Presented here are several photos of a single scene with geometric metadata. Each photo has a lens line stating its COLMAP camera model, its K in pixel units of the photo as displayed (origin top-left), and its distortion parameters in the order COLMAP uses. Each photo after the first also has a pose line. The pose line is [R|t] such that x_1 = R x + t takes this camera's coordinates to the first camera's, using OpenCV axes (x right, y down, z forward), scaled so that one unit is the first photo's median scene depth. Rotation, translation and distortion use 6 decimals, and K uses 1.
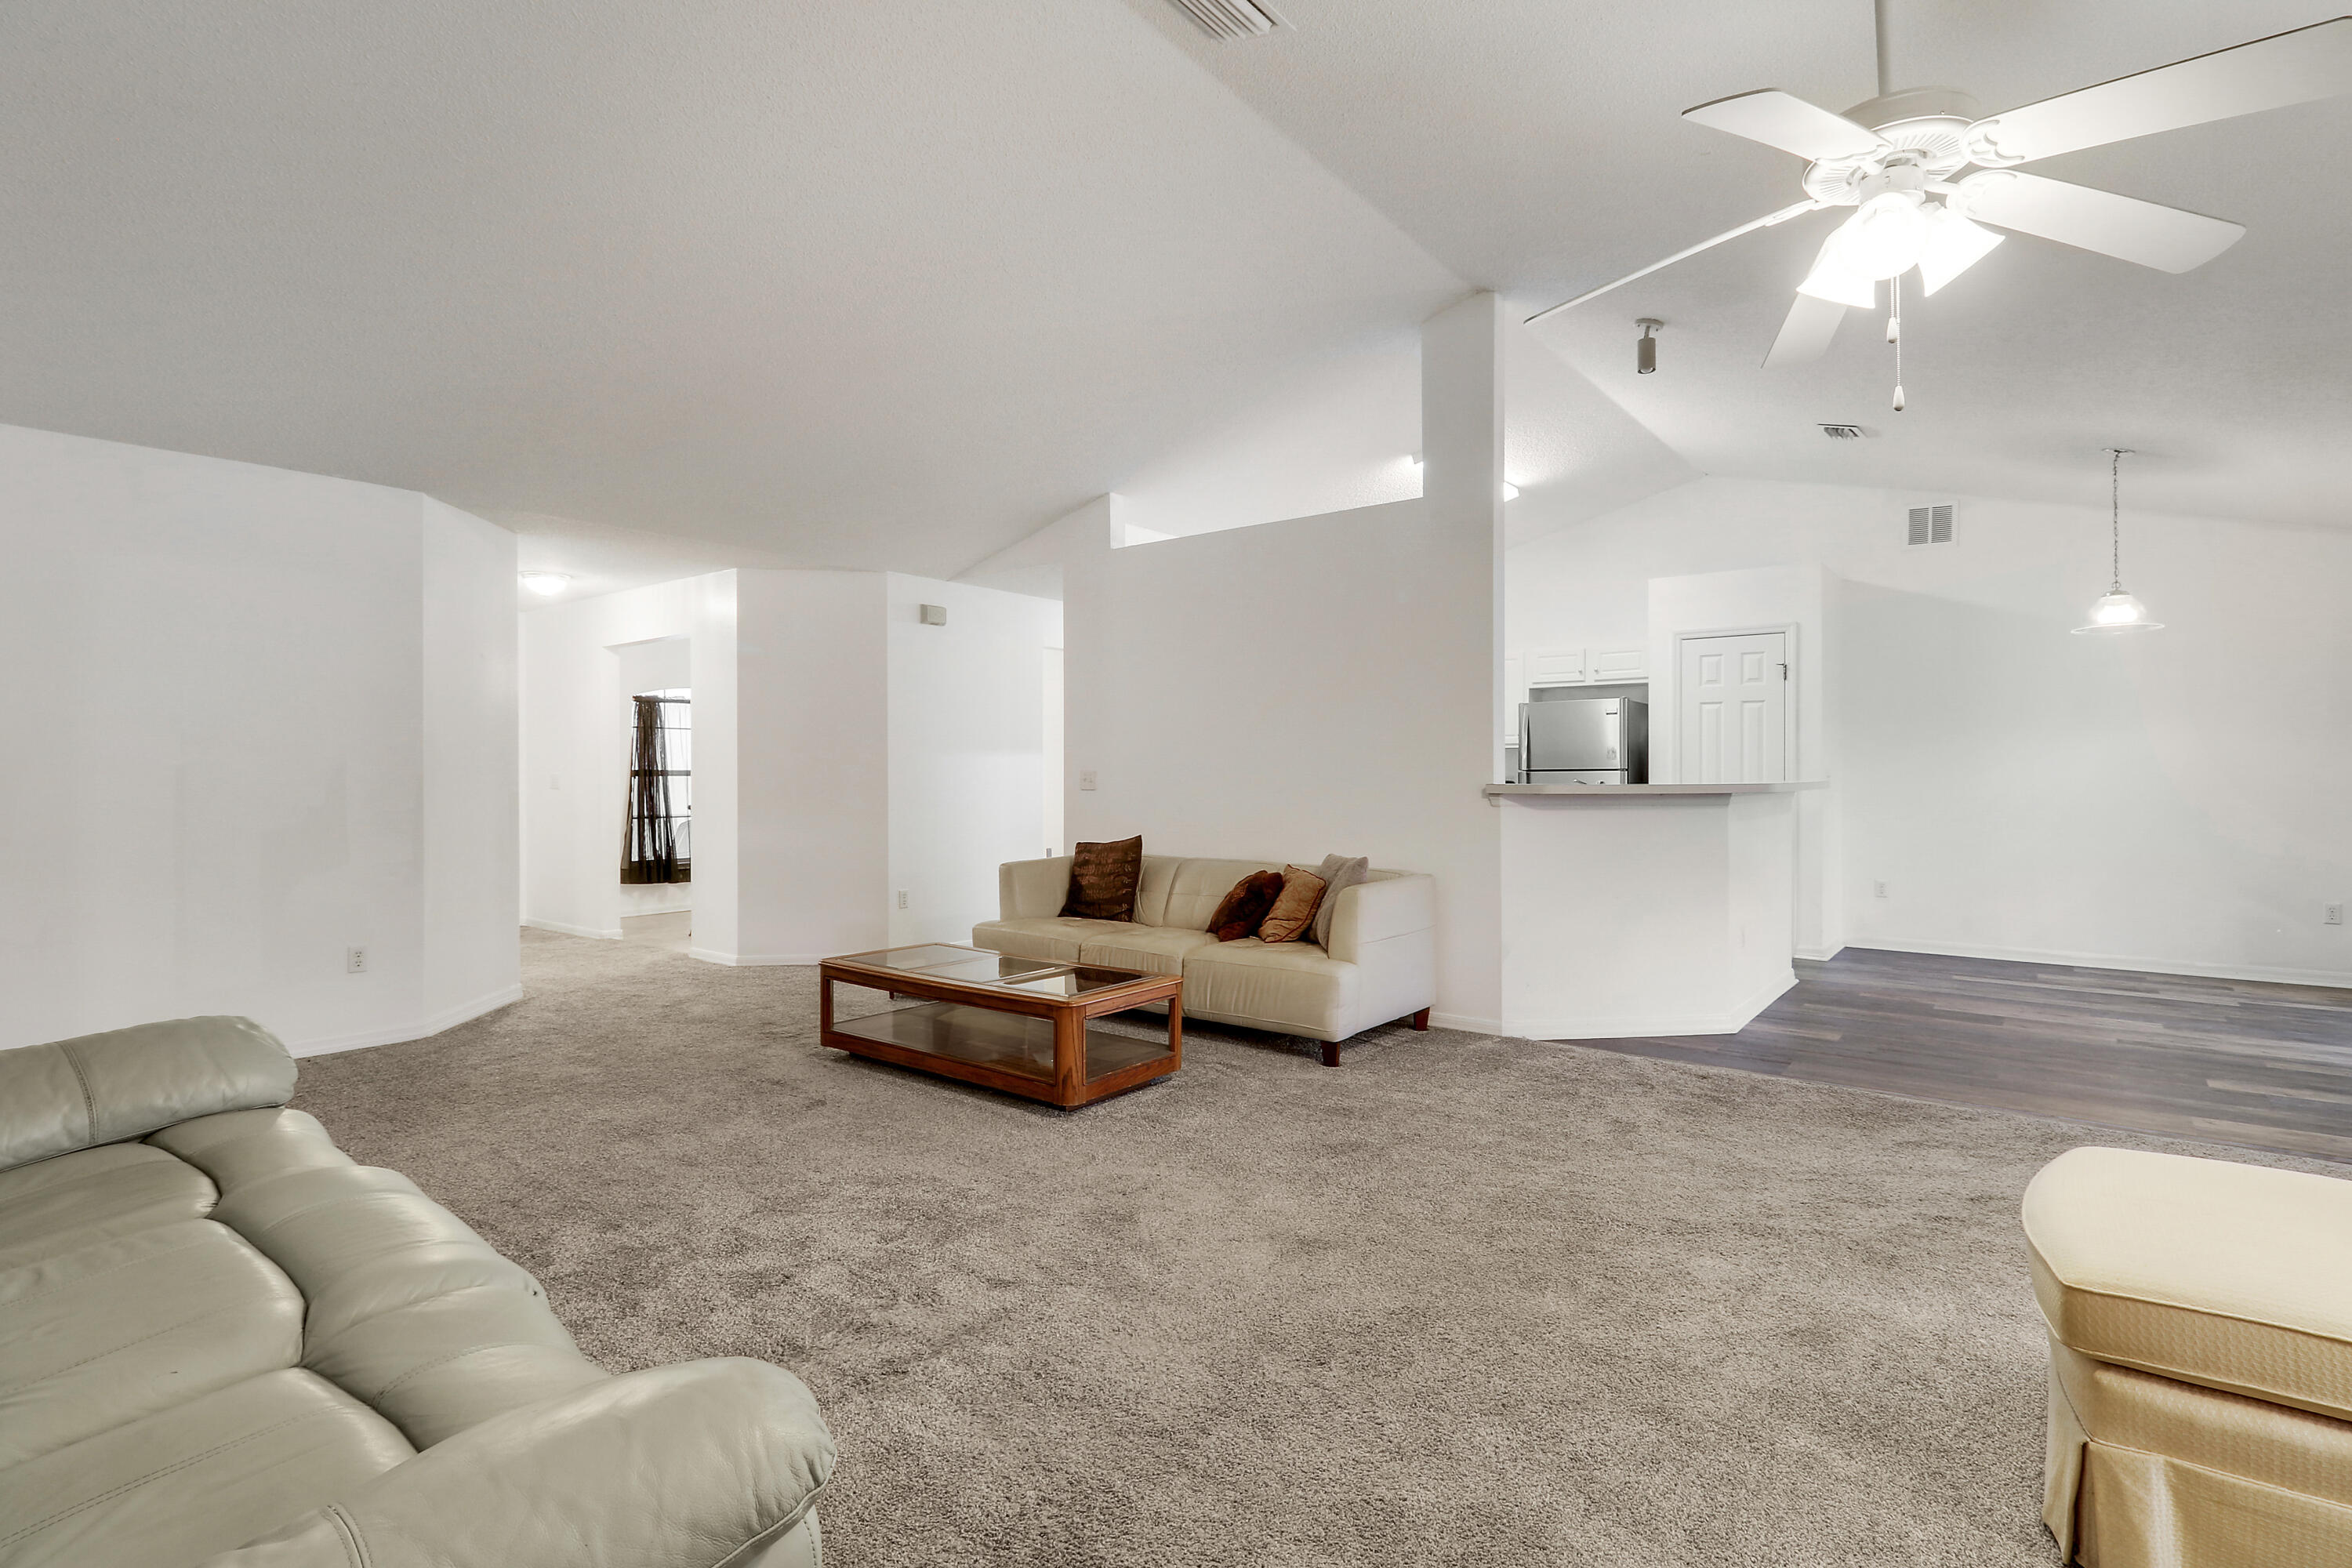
lens RADIAL K [[1090.4, 0, 1174.1], [0, 1090.4, 769.0], [0, 0, 1]] dist [-0.000418, -0.016099]
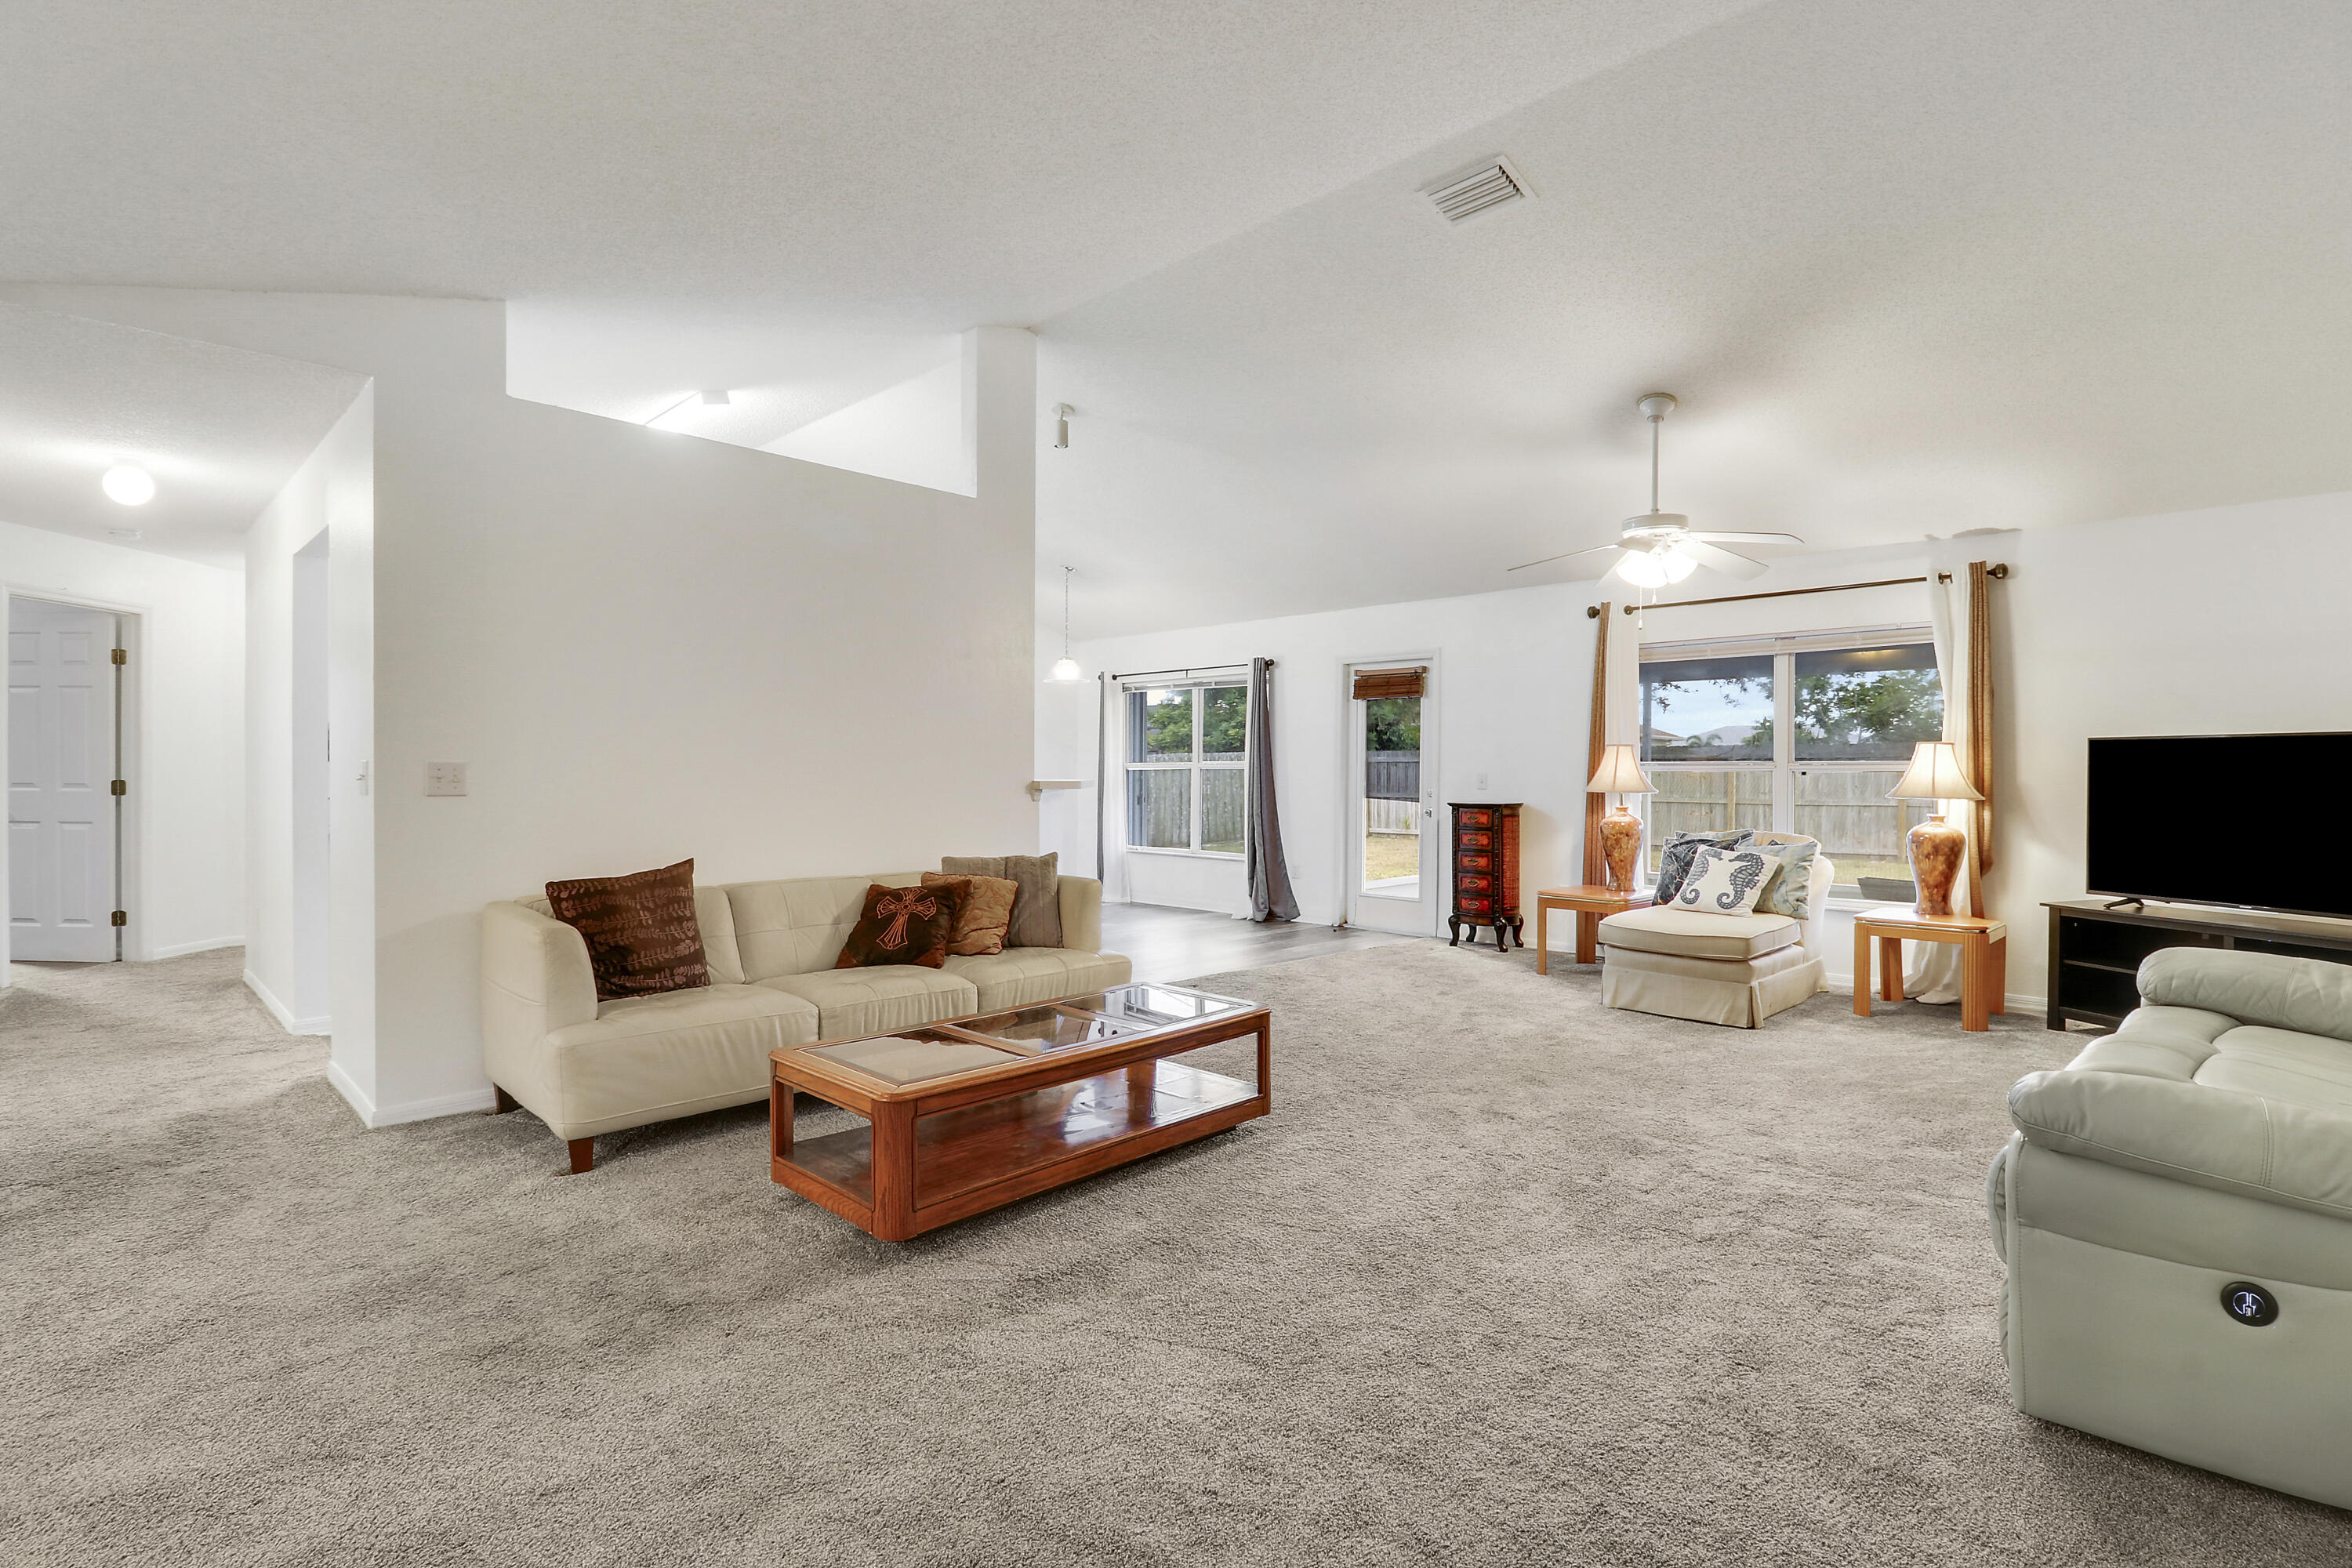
lens RADIAL K [[1150.6, 0, 1176.0], [0, 1150.6, 784.0], [0, 0, 1]] dist [0.000733, -0.015302]
pose [[0.093776, -0.006763, 0.995570, -0.609392], [-0.010036, 0.999920, 0.007738, 0.004499], [-0.995543, -0.010717, 0.093700, 0.535380]]
